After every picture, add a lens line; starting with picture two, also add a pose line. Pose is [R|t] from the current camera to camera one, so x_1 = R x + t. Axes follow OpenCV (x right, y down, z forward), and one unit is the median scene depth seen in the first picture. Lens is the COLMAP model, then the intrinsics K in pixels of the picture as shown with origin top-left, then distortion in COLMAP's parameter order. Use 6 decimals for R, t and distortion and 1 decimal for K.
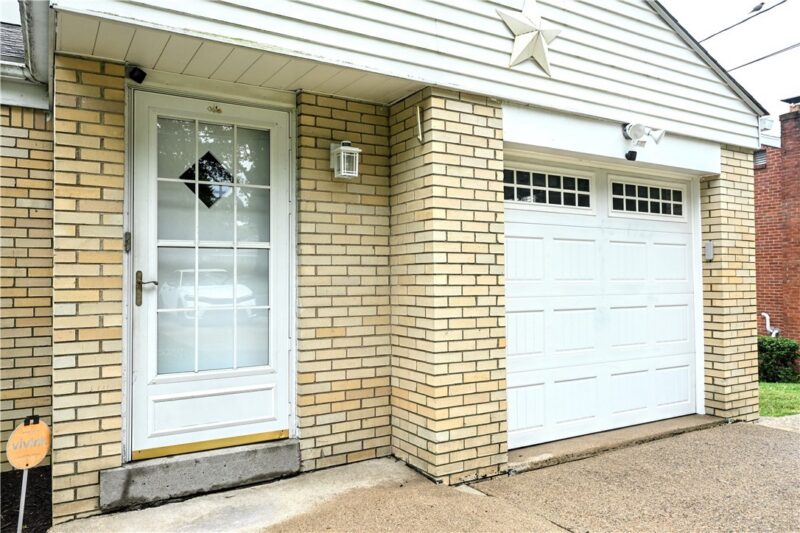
lens RADIAL K [[594.7, 0, 401.4], [0, 594.7, 265.6], [0, 0, 1]] dist [0.006062, -0.009274]
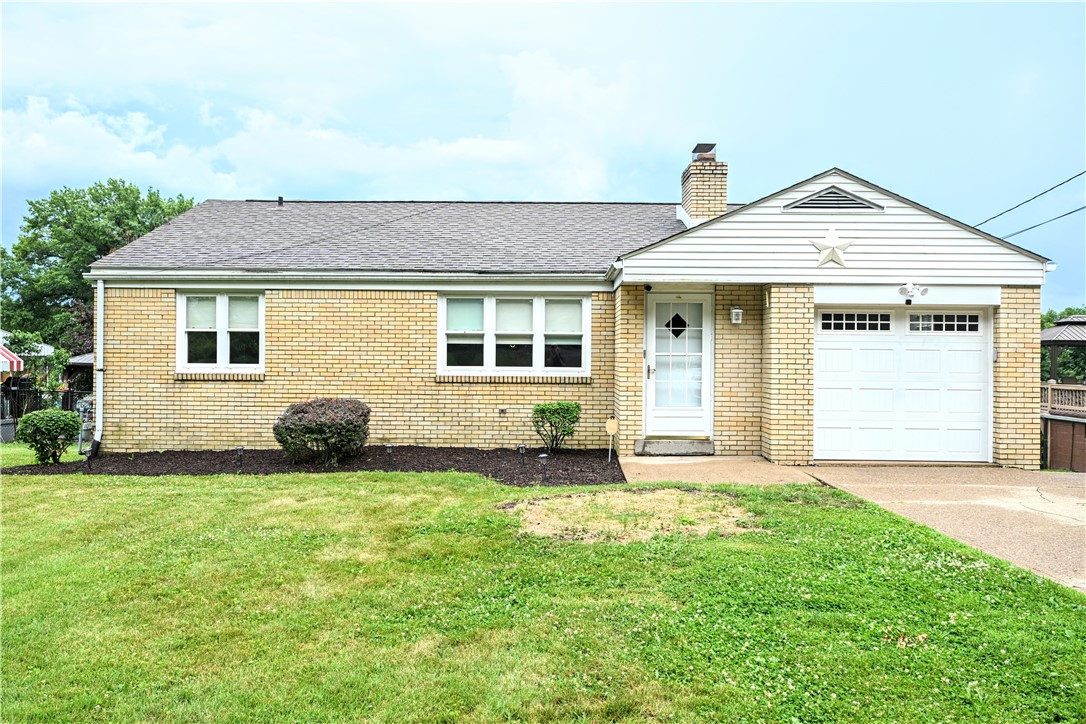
lens RADIAL K [[844.8, 0, 543.3], [0, 844.8, 359.7], [0, 0, 1]] dist [0.003238, 0.002353]
pose [[0.850206, 0.014495, -0.526251, 0.931028], [-0.001383, 0.999679, 0.025301, -0.091182], [0.526448, -0.020783, 0.849953, -1.994829]]
